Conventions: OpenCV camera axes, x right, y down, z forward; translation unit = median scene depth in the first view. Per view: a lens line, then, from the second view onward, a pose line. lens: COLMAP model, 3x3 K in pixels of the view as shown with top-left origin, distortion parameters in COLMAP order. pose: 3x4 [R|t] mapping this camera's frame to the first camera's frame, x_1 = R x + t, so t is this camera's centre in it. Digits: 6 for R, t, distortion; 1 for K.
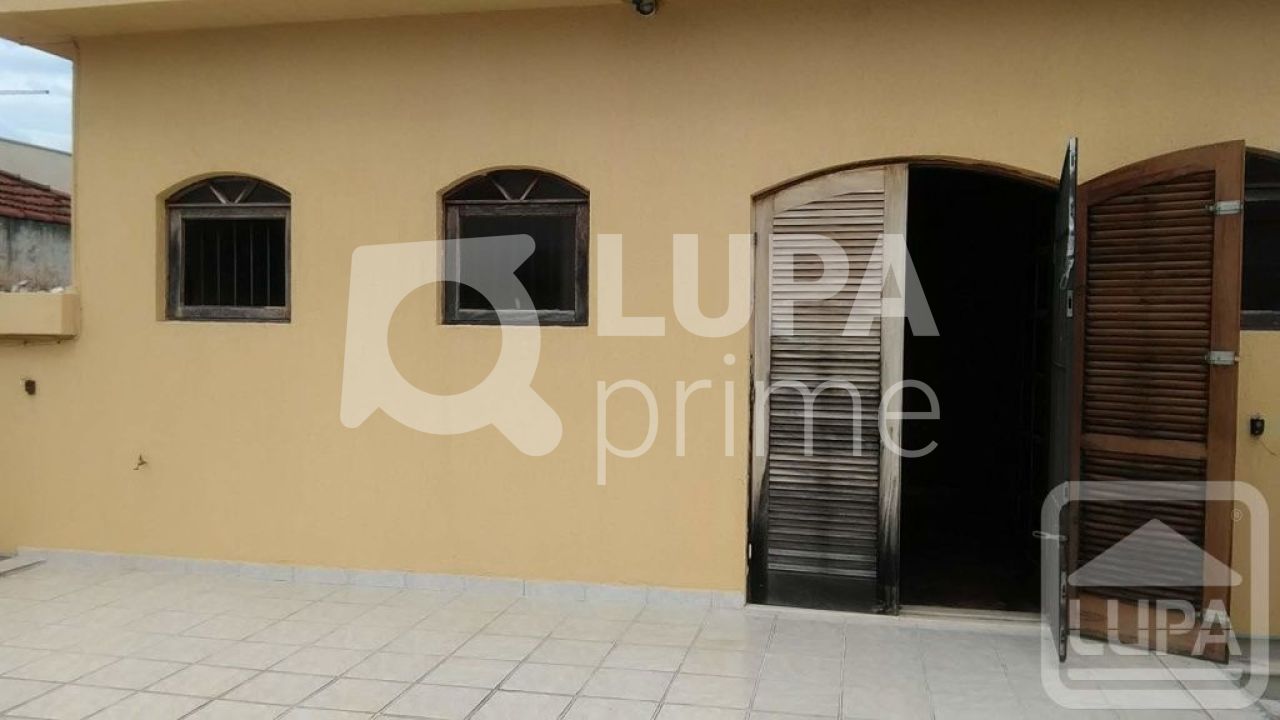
lens RADIAL K [[1019.2, 0, 638.2], [0, 1019.2, 358.7], [0, 0, 1]] dist [0.013087, -0.001071]
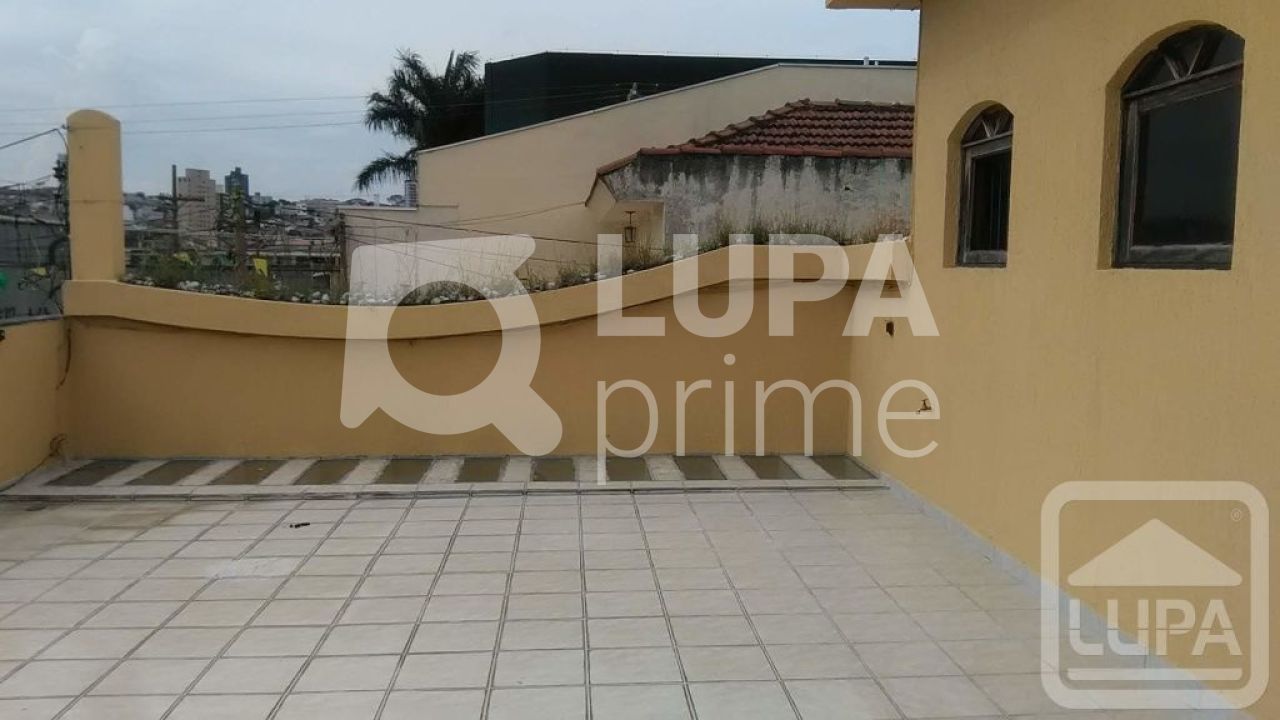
lens RADIAL K [[1019.2, 0, 641.0], [0, 1019.2, 357.8], [0, 0, 1]] dist [0.013087, -0.001071]
pose [[0.300331, 0.077589, -0.950674, 0.408315], [-0.035824, 0.996900, 0.070044, -0.008642], [0.953162, 0.013021, 0.302180, 0.459595]]
